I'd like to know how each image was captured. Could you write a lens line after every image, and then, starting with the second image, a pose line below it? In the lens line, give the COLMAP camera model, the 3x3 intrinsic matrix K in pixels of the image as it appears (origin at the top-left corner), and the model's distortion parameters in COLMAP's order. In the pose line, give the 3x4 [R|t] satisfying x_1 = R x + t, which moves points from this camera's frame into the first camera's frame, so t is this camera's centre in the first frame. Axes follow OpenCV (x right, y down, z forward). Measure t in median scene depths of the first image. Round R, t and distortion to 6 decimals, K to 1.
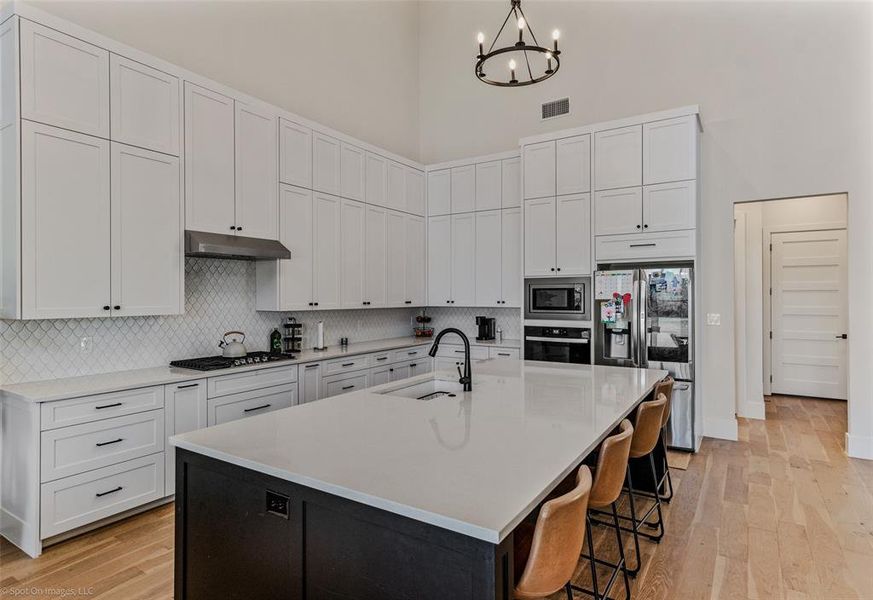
lens RADIAL K [[478.0, 0, 436.5], [0, 478.0, 300.0], [0, 0, 1]] dist [-0.004272, -0.000411]
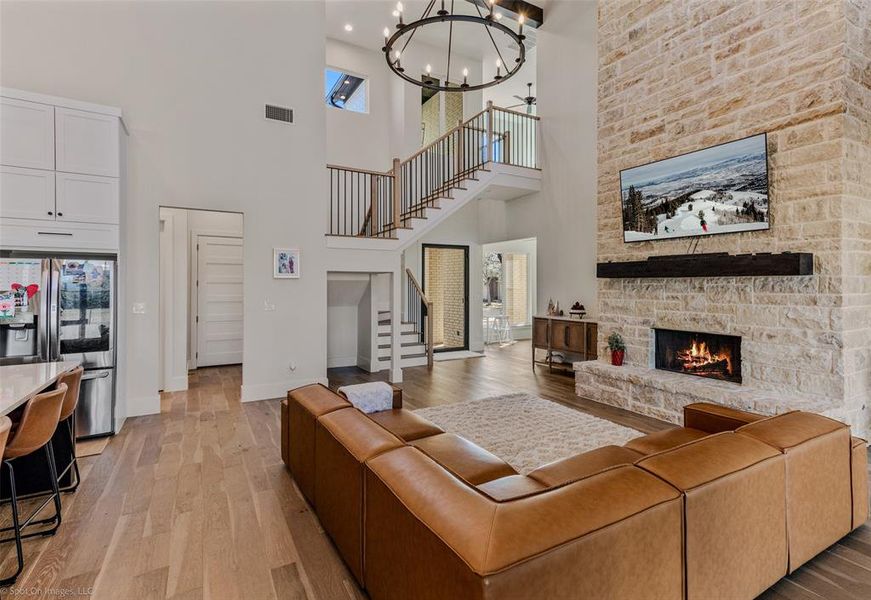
lens RADIAL K [[436.1, 0, 459.8], [0, 436.1, 282.8], [0, 0, 1]] dist [0.031951, 0.000710]
pose [[0.450674, 0.009194, 0.892641, -0.001323], [0.005757, 0.999896, -0.013205, -0.000678], [-0.892670, 0.011090, 0.450574, -0.128630]]
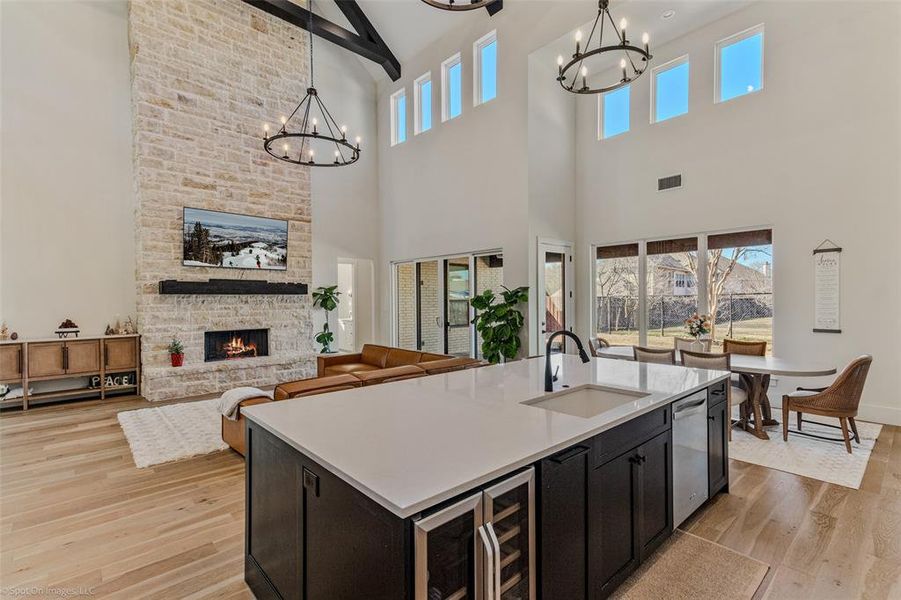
lens RADIAL K [[411.0, 0, 463.1], [0, 411.0, 305.1], [0, 0, 1]] dist [0.012051, 0.000606]
pose [[-0.967697, 0.008379, 0.251976, 0.011896], [0.014251, 0.999668, 0.021489, -0.006964], [-0.251712, 0.024386, -0.967495, 1.212741]]
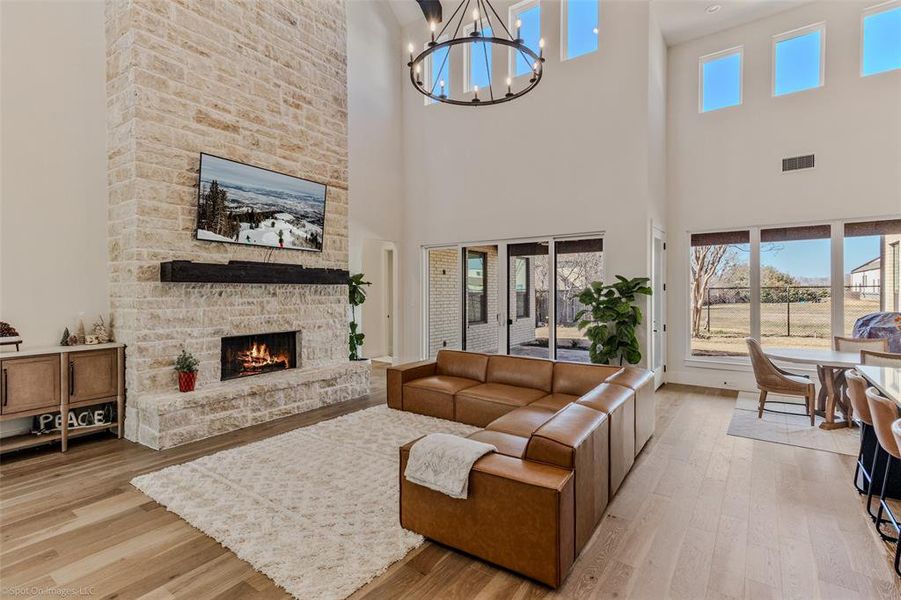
lens RADIAL K [[419.9, 0, 460.9], [0, 419.9, 292.7], [0, 0, 1]] dist [0.015715, -0.000392]
pose [[-0.998717, 0.007306, 0.050114, 0.675807], [0.007874, 0.999907, 0.011136, -0.010067], [-0.050028, 0.011516, -0.998681, 1.011480]]
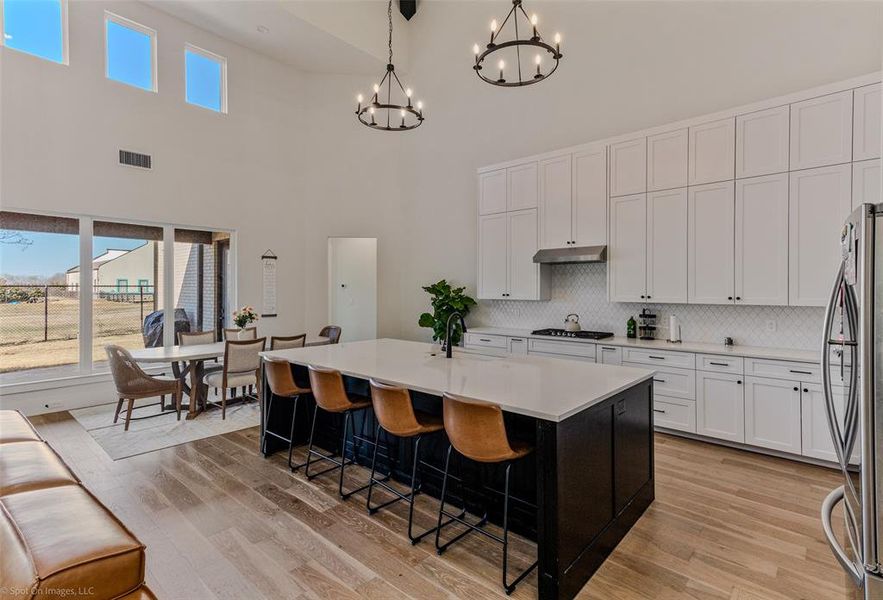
lens RADIAL K [[437.5, 0, 461.0], [0, 437.5, 289.5], [0, 0, 1]] dist [0.002640, 0.000205]
pose [[-0.138831, 0.002056, -0.990314, 0.877925], [-0.009246, 0.999952, 0.003373, -0.008797], [0.990273, 0.009625, -0.138805, 0.798440]]
